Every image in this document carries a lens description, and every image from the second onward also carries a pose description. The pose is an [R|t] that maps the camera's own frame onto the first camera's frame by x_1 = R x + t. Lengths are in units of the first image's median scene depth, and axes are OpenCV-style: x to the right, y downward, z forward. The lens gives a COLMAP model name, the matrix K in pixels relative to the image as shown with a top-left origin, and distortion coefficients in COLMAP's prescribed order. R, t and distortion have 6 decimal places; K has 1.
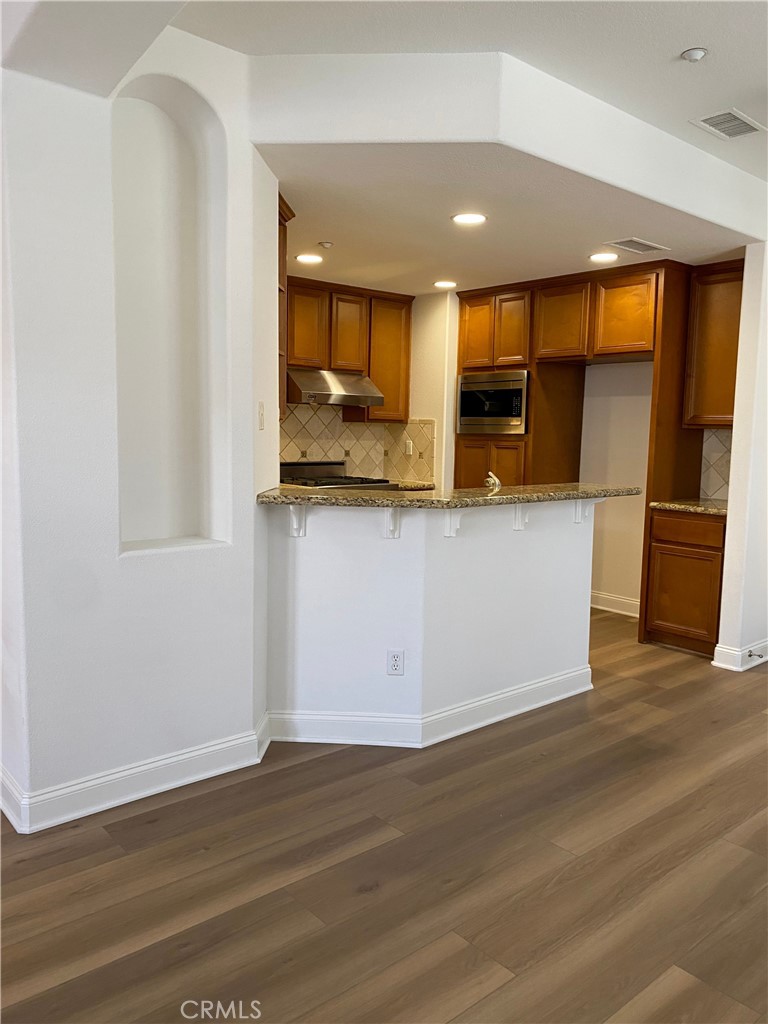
lens RADIAL K [[780.7, 0, 396.2], [0, 780.7, 502.0], [0, 0, 1]] dist [0.026826, -0.007888]
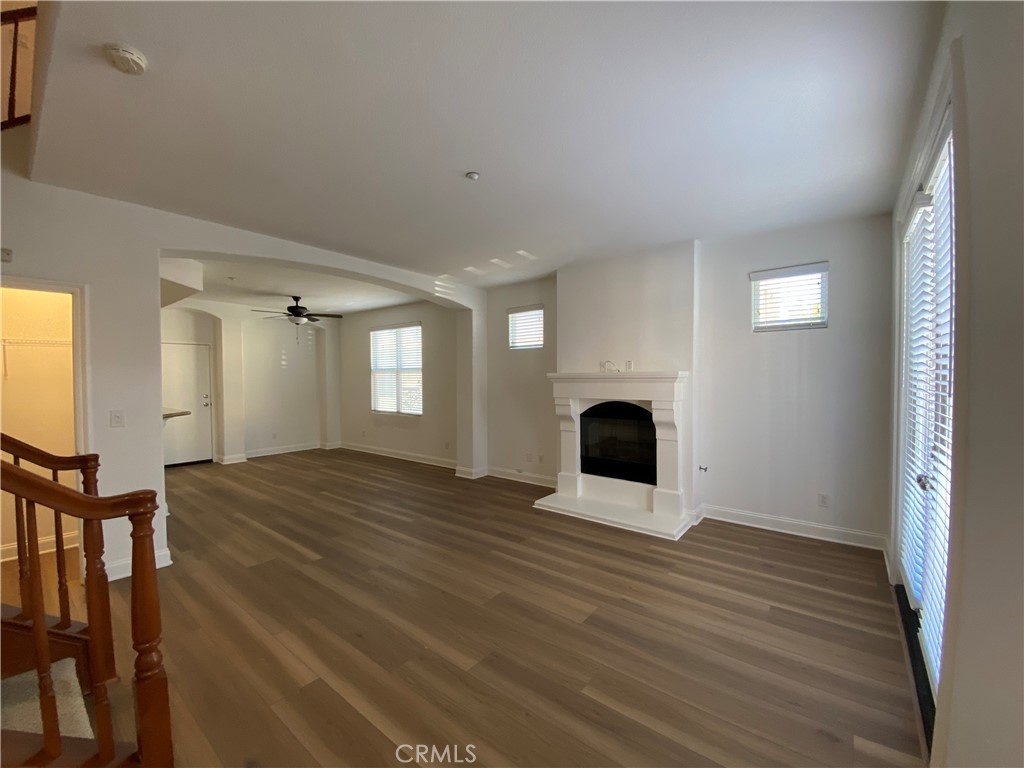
lens RADIAL K [[414.2, 0, 508.4], [0, 414.2, 385.3], [0, 0, 1]] dist [0.025811, -0.004310]
pose [[-0.170109, -0.039577, 0.984630, -1.388187], [0.098129, 0.993546, 0.056889, -0.066820], [-0.980527, 0.106298, -0.165127, 0.110723]]
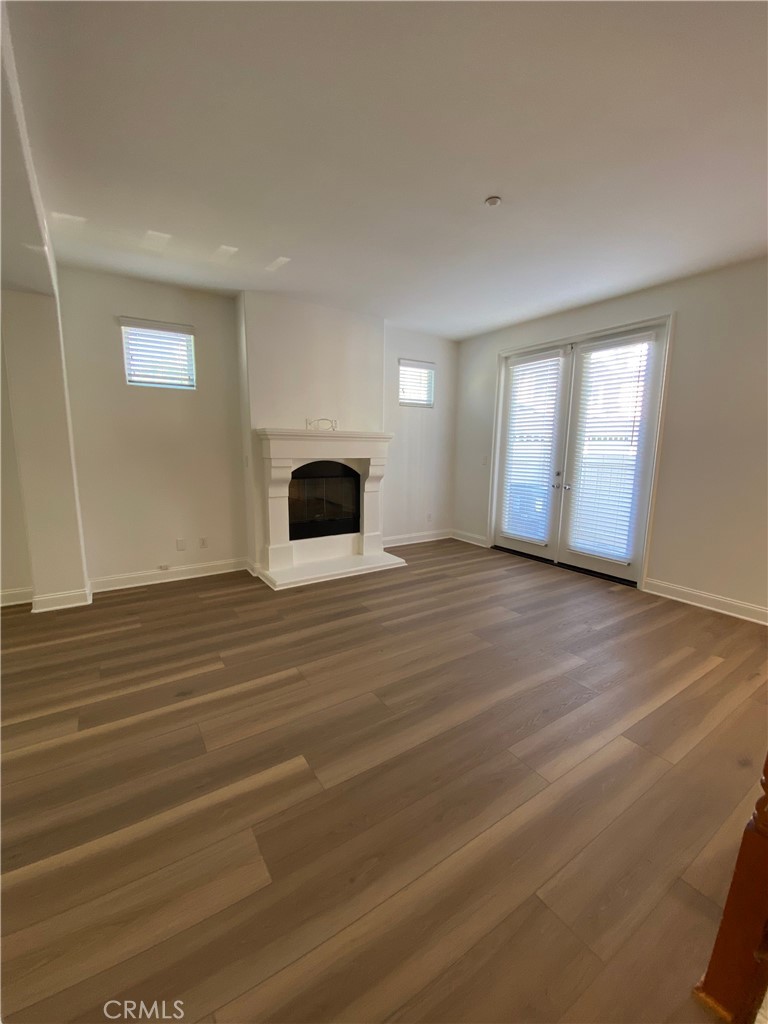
lens RADIAL K [[414.2, 0, 383.1], [0, 414.2, 512.0], [0, 0, 1]] dist [0.025811, -0.004310]
pose [[-0.990142, -0.052755, 0.129753, -0.531490], [-0.018225, 0.967009, 0.254090, -0.086832], [-0.138877, 0.249221, -0.958437, 0.824729]]
